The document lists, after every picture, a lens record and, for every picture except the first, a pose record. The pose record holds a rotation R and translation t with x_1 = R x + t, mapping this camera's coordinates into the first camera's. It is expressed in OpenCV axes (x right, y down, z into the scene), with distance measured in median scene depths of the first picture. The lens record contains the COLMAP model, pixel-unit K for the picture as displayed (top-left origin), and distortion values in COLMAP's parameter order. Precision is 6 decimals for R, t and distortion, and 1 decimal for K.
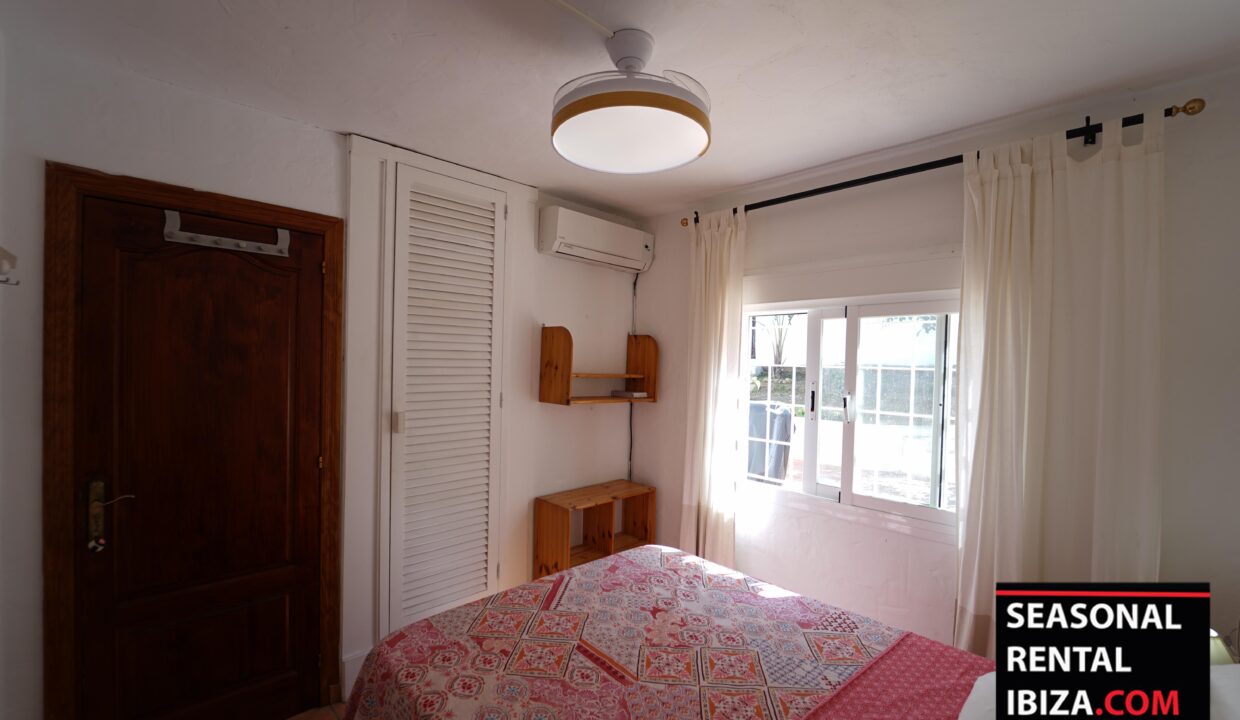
lens RADIAL K [[505.7, 0, 625.1], [0, 505.7, 370.4], [0, 0, 1]] dist [-0.023329, 0.000076]
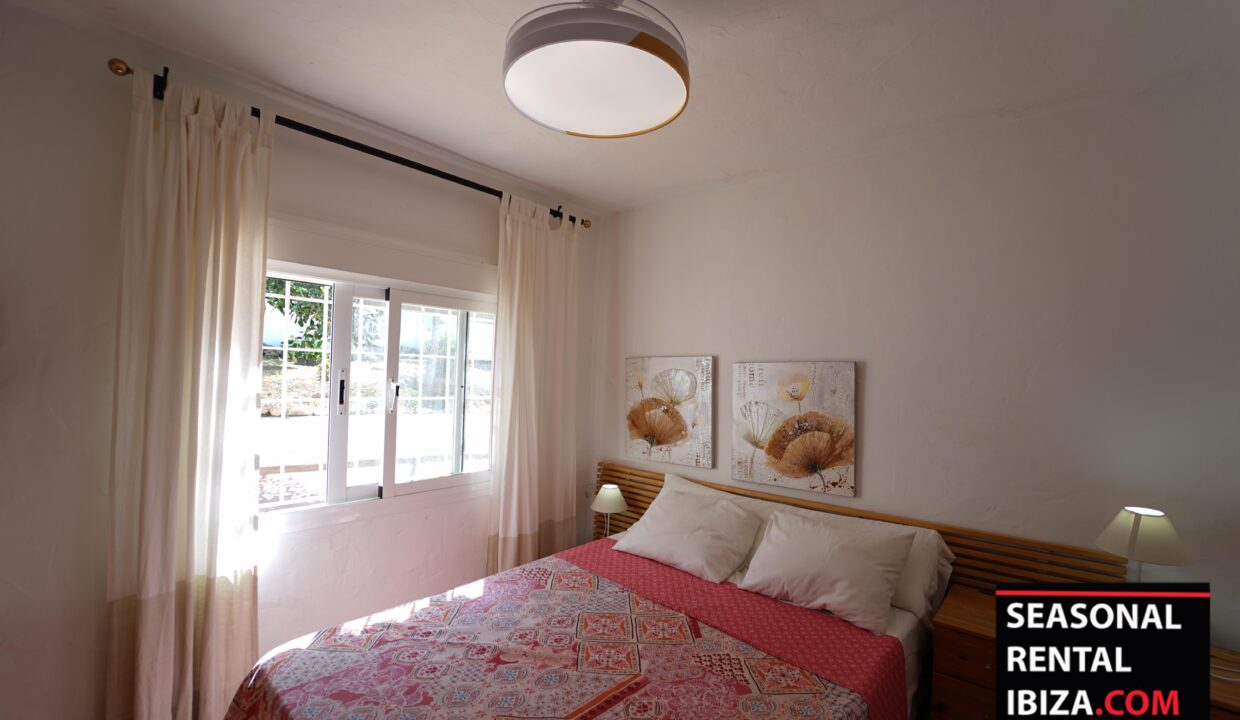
lens RADIAL K [[505.7, 0, 625.1], [0, 505.7, 370.4], [0, 0, 1]] dist [-0.023329, 0.000076]
pose [[-0.087759, -0.019035, 0.995960, -0.621559], [-0.018198, 0.999681, 0.017503, 0.001484], [-0.995975, -0.016588, -0.088078, 0.739889]]
